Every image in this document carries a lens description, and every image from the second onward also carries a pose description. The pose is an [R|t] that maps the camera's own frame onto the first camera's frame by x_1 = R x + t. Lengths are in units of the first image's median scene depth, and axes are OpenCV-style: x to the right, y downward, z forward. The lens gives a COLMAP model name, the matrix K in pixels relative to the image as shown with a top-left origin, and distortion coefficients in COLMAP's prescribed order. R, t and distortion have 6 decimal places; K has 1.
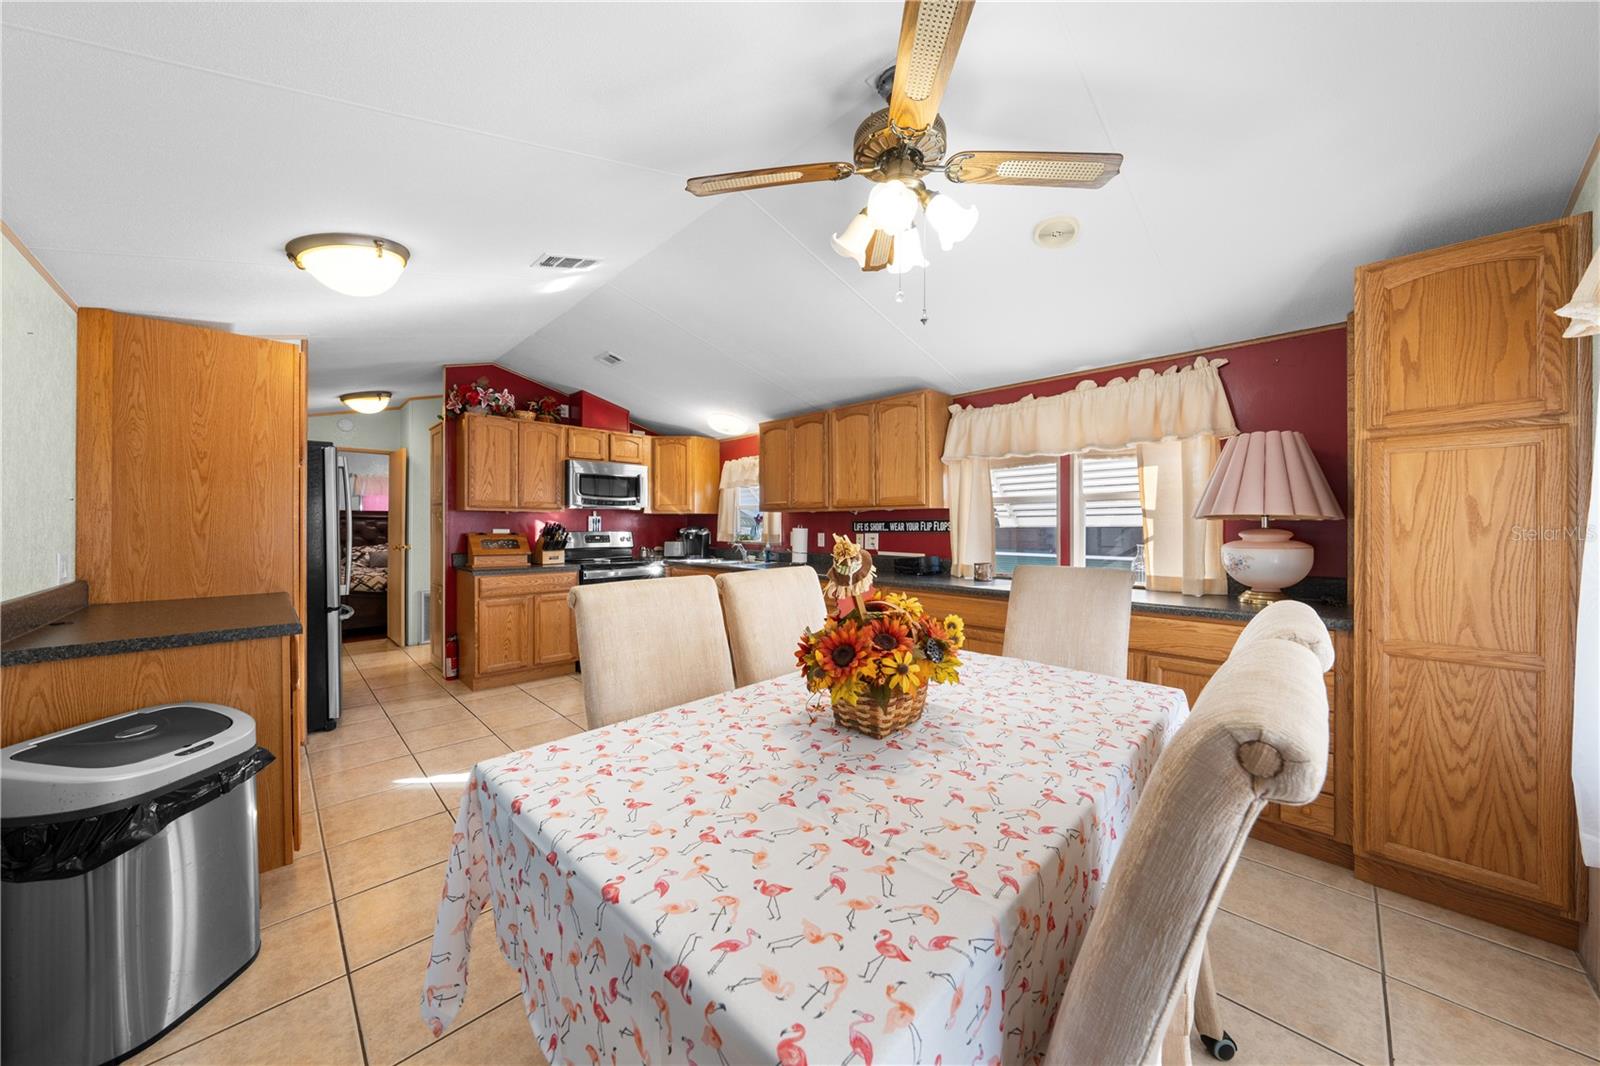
lens RADIAL K [[544.1, 0, 805.1], [0, 544.1, 527.8], [0, 0, 1]] dist [-0.003173, 0.000062]
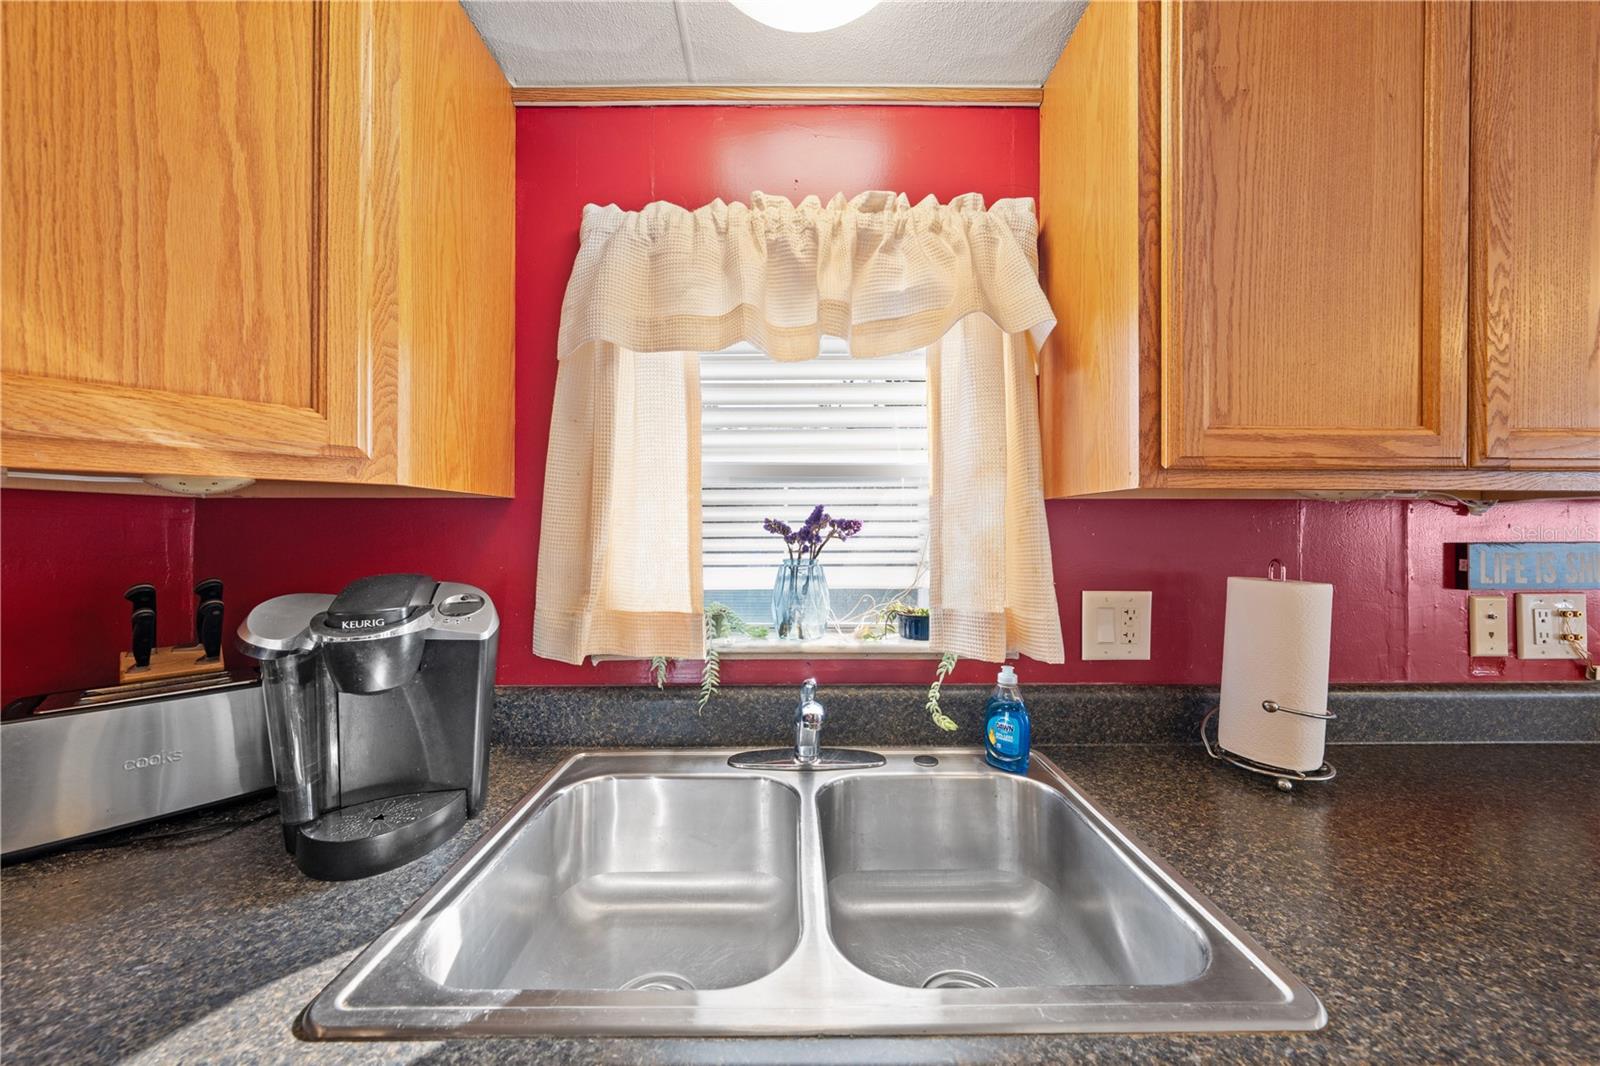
lens RADIAL K [[544.1, 0, 794.8], [0, 544.1, 533.4], [0, 0, 1]] dist [-0.003173, 0.000062]
pose [[0.706048, -0.003594, 0.708155, -0.290210], [0.002864, 0.999993, 0.002219, -0.018542], [-0.708158, 0.000462, 0.706054, 1.062702]]
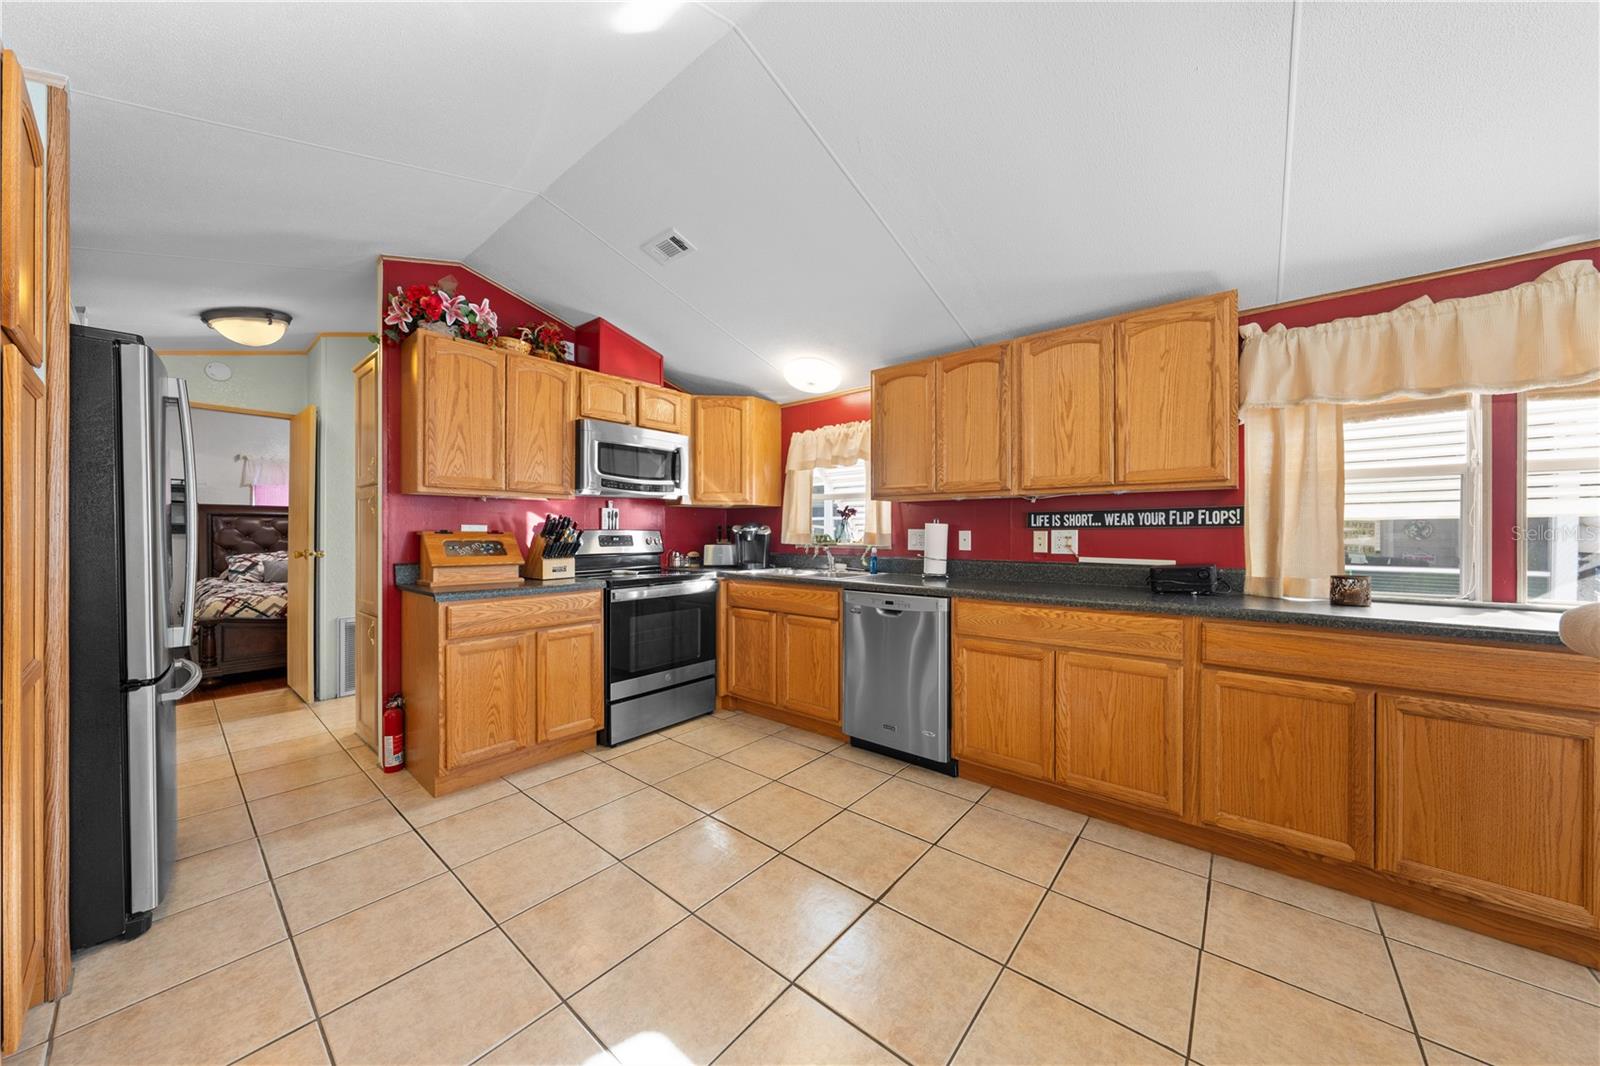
lens RADIAL K [[544.1, 0, 804.5], [0, 544.1, 533.3], [0, 0, 1]] dist [-0.003173, 0.000062]
pose [[0.995749, -0.000867, 0.092102, -0.255447], [0.000891, 1.000000, -0.000216, 0.013952], [-0.092102, 0.000297, 0.995750, 0.362125]]
